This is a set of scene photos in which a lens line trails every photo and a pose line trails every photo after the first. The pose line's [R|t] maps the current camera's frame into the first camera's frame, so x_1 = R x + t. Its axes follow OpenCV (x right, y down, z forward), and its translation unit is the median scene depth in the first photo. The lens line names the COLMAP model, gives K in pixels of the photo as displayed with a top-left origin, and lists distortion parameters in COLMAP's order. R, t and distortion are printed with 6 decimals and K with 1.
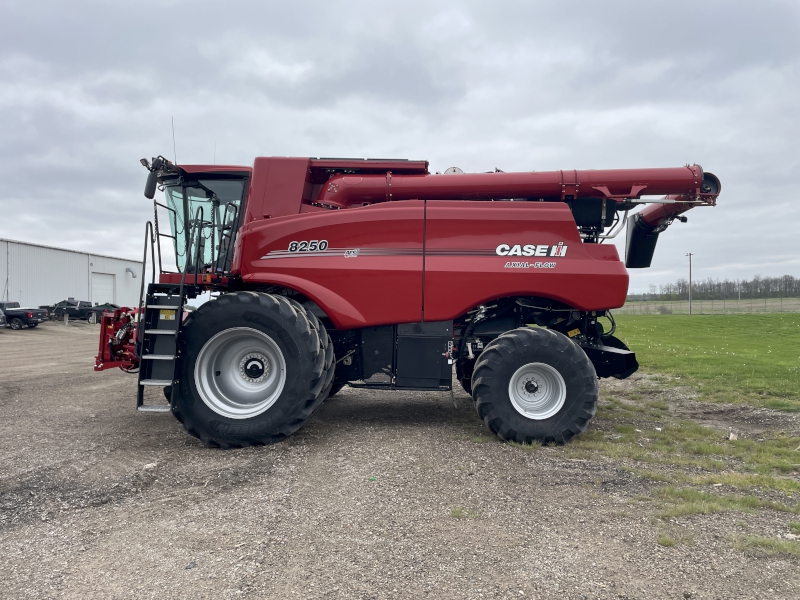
lens RADIAL K [[620.1, 0, 396.7], [0, 620.1, 309.7], [0, 0, 1]] dist [0.093429, -0.132889]
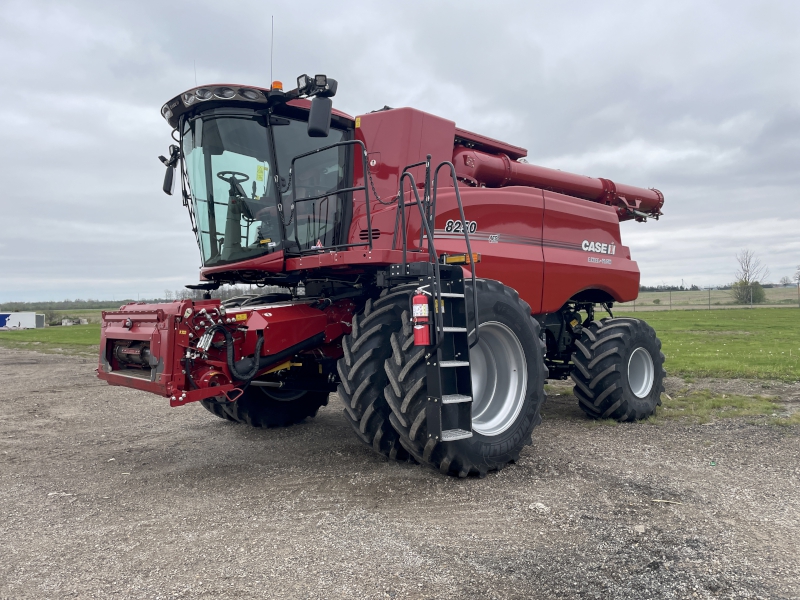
lens RADIAL K [[643.6, 0, 400.0], [0, 643.6, 300.0], [0, 0, 1]] dist [0.008260, 0.004824]
pose [[0.705760, 0.001990, 0.708448, -0.827008], [0.016341, 0.999684, -0.019087, 0.012928], [-0.708263, 0.025048, 0.705505, 0.447212]]
